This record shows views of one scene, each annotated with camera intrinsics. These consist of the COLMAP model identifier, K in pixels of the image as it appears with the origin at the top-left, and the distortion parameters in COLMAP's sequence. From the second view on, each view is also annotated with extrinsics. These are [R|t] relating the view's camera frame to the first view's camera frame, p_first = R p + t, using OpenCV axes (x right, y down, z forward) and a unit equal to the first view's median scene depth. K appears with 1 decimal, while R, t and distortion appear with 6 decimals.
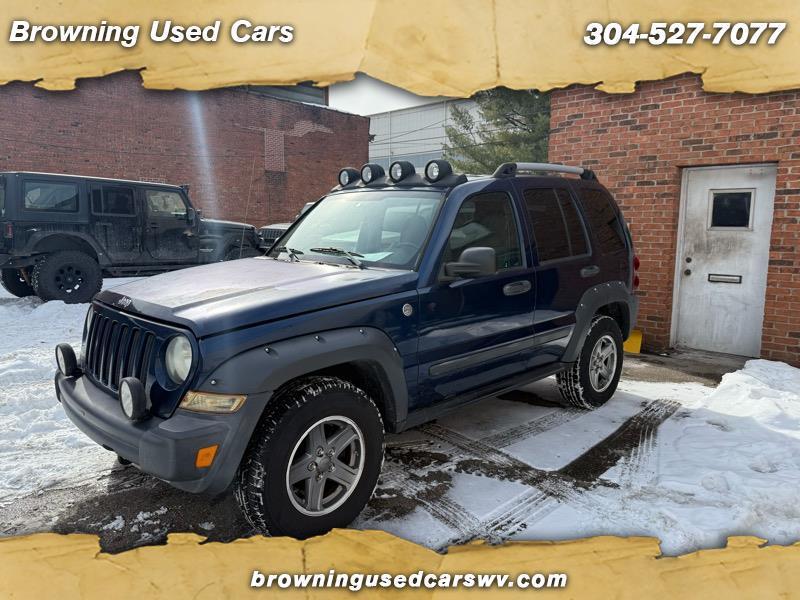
lens RADIAL K [[566.1, 0, 400.0], [0, 566.1, 300.7], [0, 0, 1]] dist [0.005921, -0.011385]
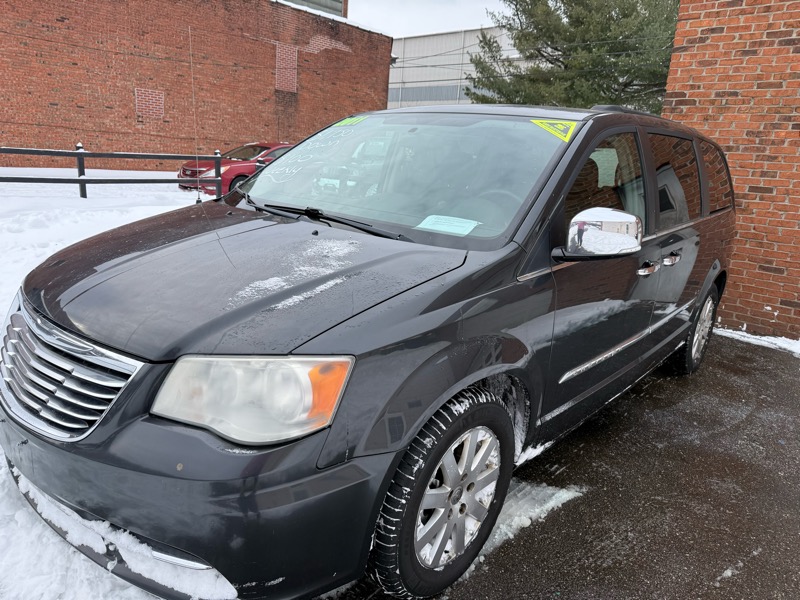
lens RADIAL K [[571.7, 0, 407.8], [0, 571.7, 304.3], [0, 0, 1]] dist [-0.058605, 0.048100]
pose [[0.998033, 0.058421, 0.022723, -0.097704], [-0.060624, 0.991752, 0.112929, -0.022980], [-0.015938, -0.114085, 0.993343, 0.225073]]
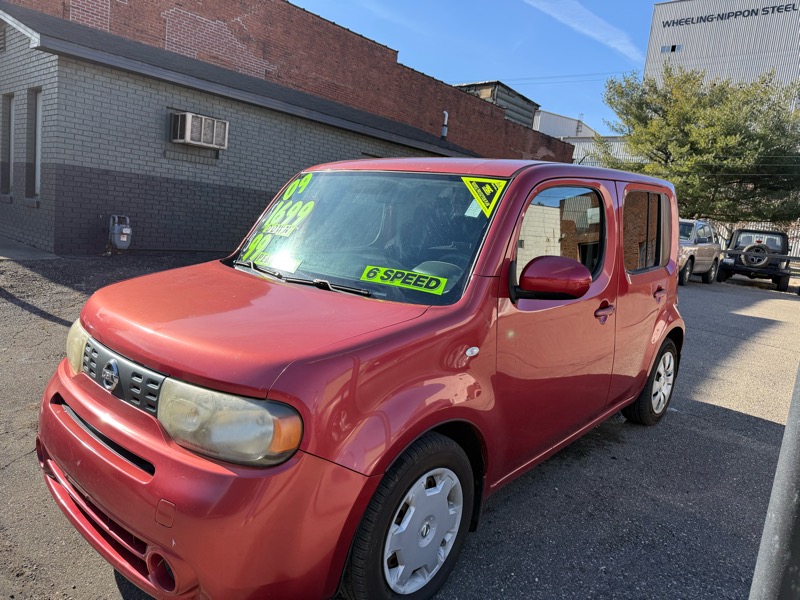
lens RADIAL K [[566.1, 0, 400.0], [0, 566.1, 300.7], [0, 0, 1]] dist [0.005921, -0.011385]
pose [[0.995432, 0.087717, 0.037687, -1.804065], [-0.088153, 0.996056, 0.010060, 0.168879], [-0.036656, -0.013336, 0.999239, -1.015598]]
